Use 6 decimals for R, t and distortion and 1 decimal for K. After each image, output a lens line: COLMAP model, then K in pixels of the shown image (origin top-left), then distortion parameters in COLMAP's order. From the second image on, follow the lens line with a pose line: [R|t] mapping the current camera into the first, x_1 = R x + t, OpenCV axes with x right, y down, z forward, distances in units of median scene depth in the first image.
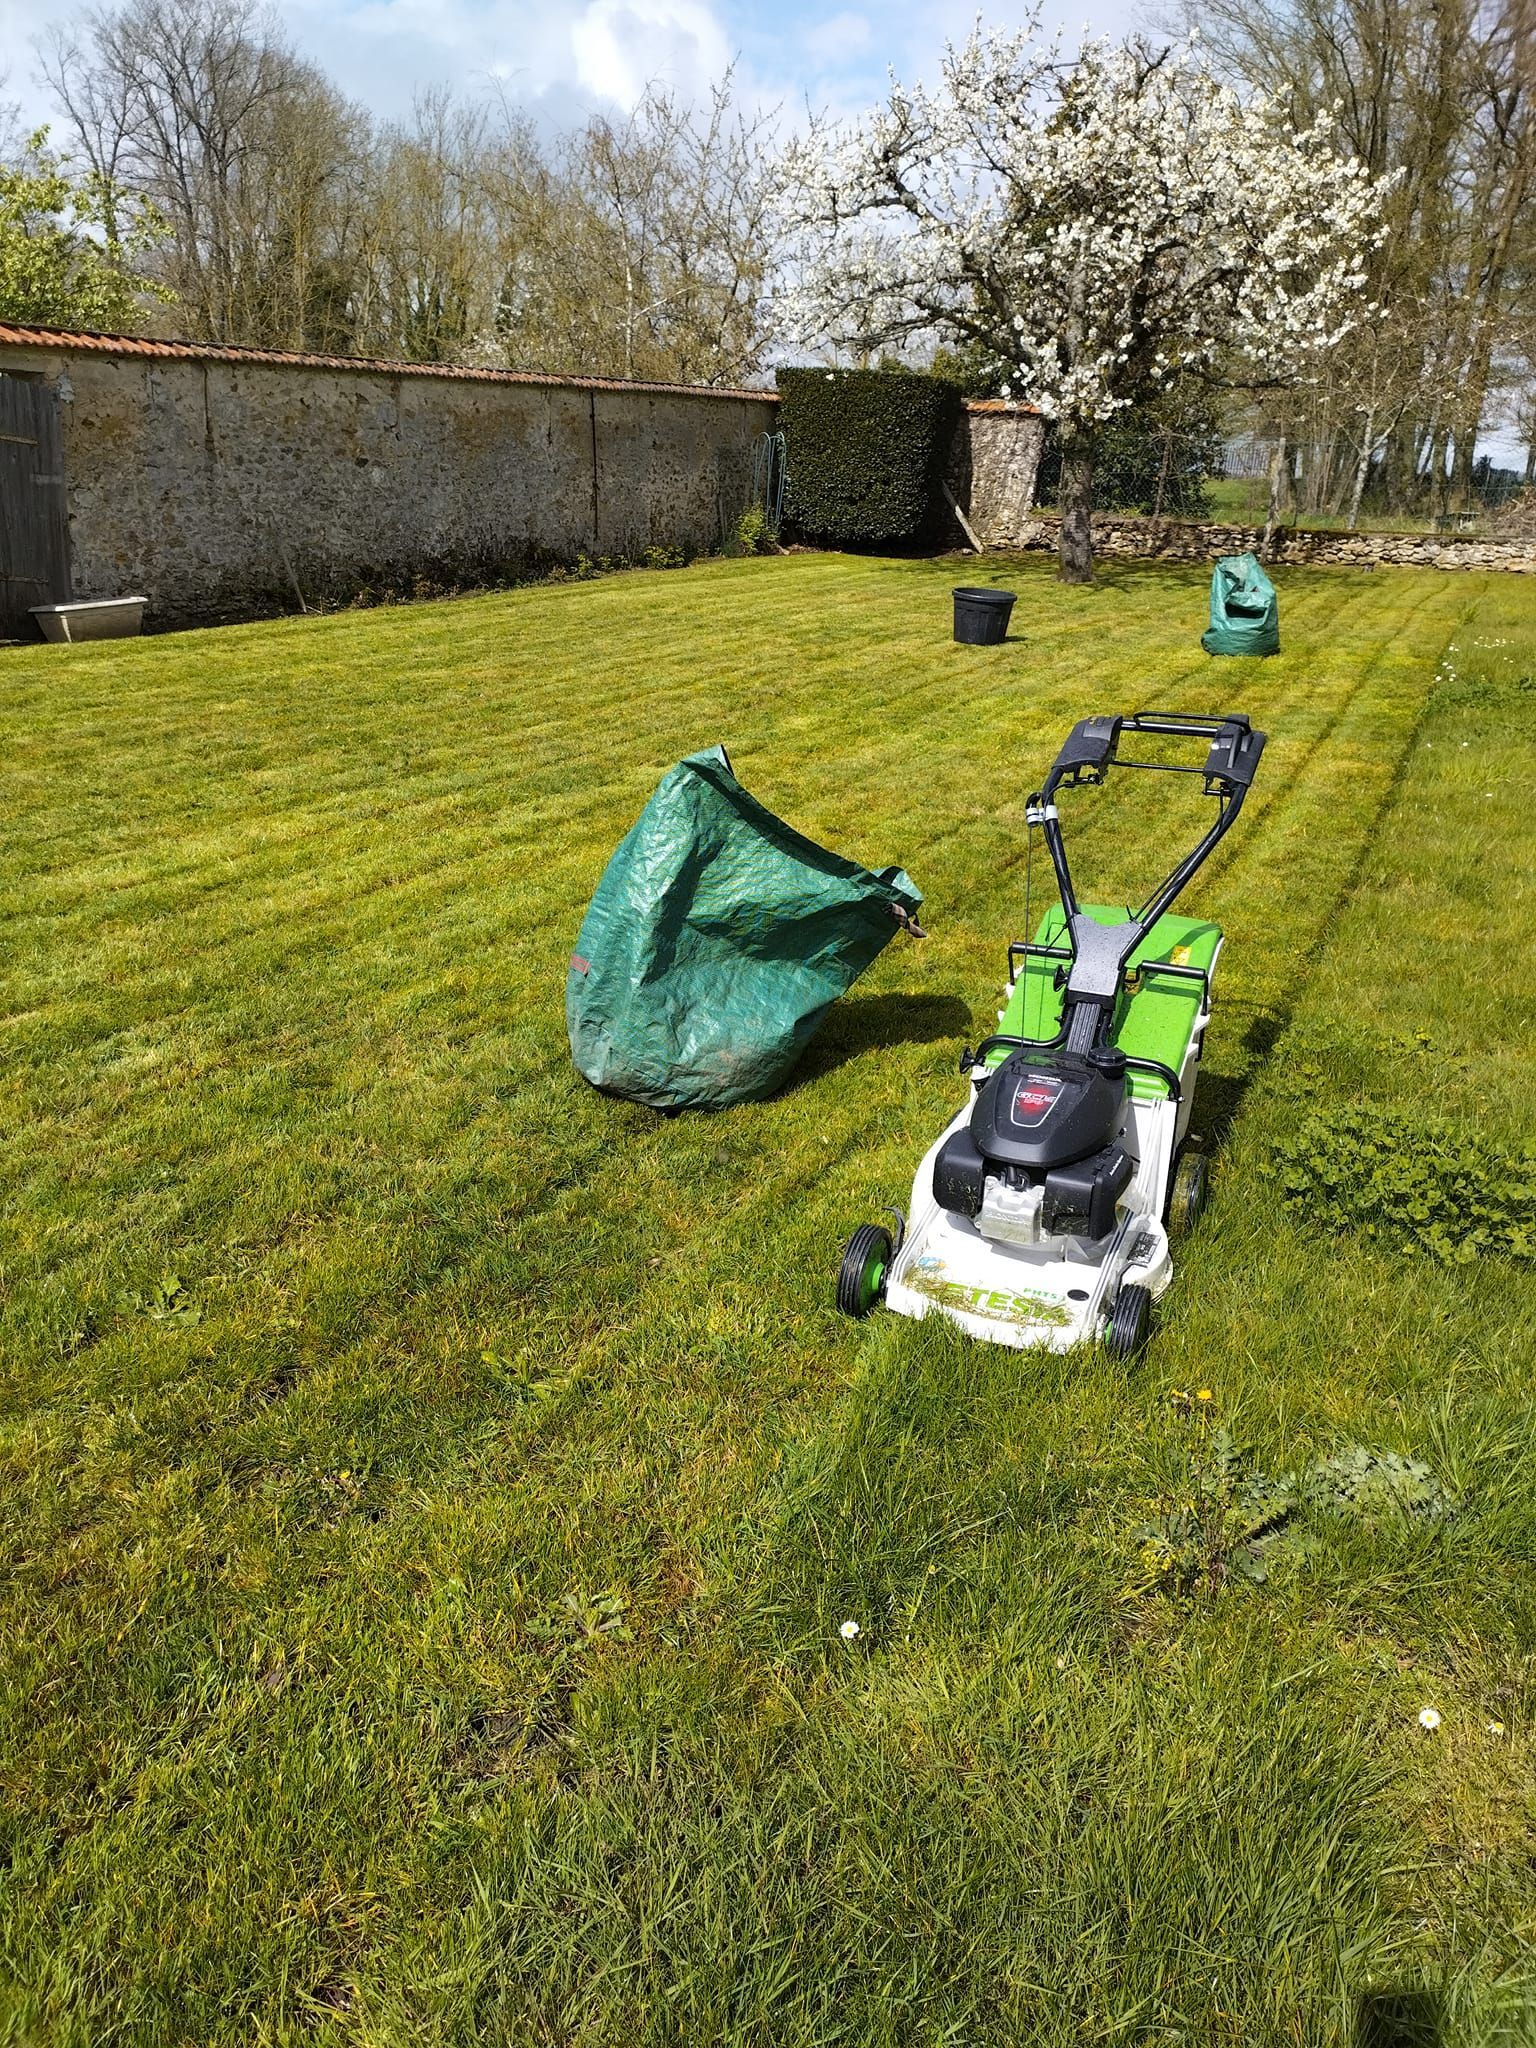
lens RADIAL K [[1542.1, 0, 768.0], [0, 1542.1, 1024.0], [0, 0, 1]] dist [0.082306, -0.092112]
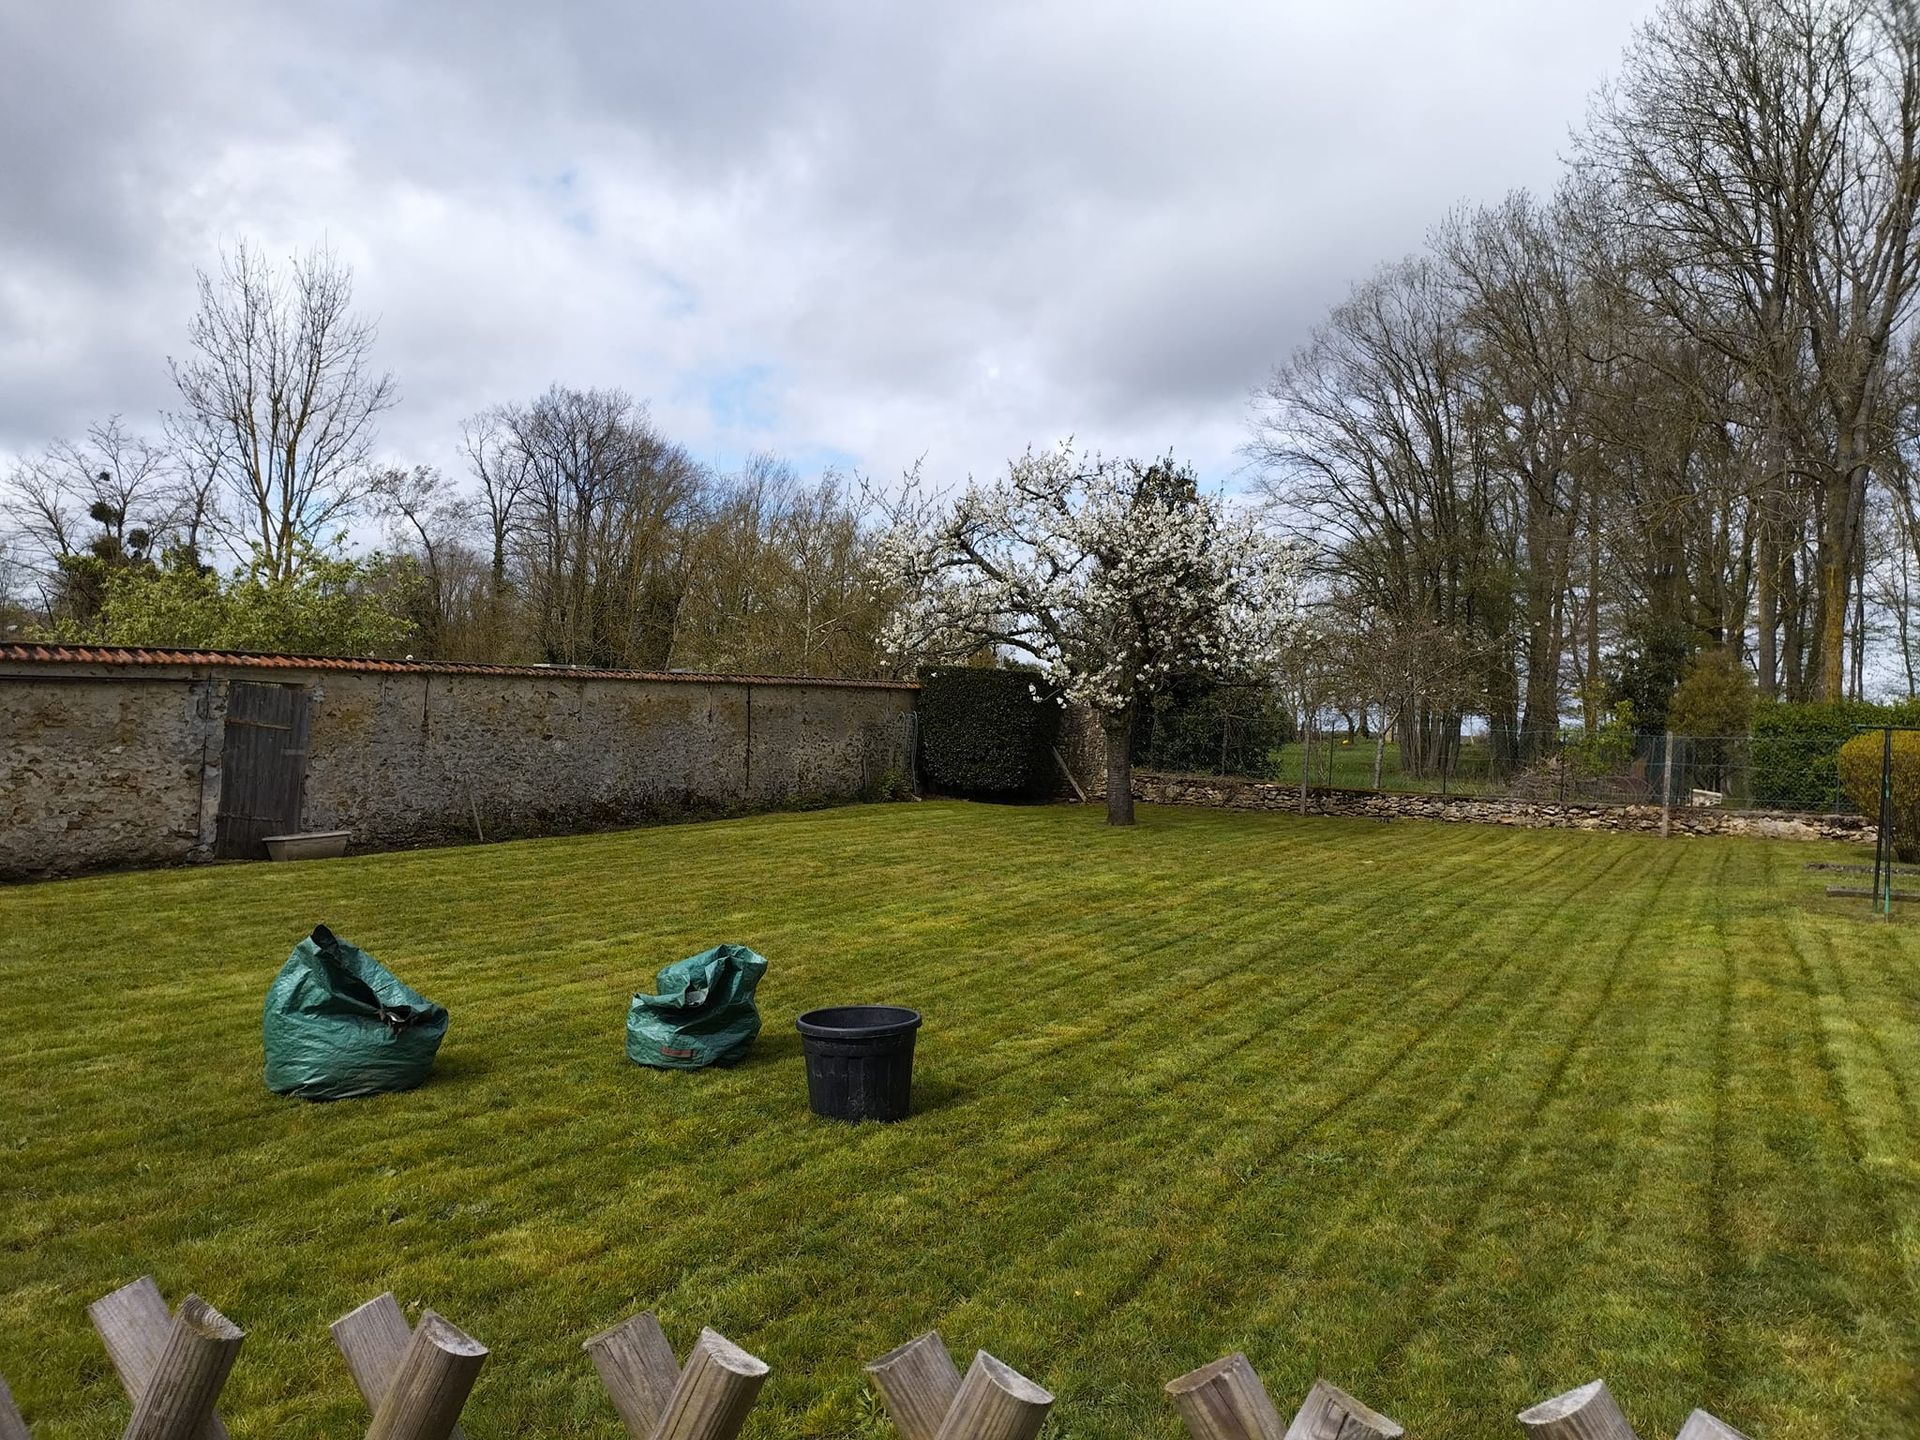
lens RADIAL K [[1445.7, 0, 960.0], [0, 1445.7, 720.0], [0, 0, 1]] dist [0.082306, -0.092112]
pose [[0.997716, 0.005247, -0.067340, 0.160235], [-0.027890, 0.940019, -0.339979, 0.043693], [0.061517, 0.341081, 0.938019, -0.156660]]
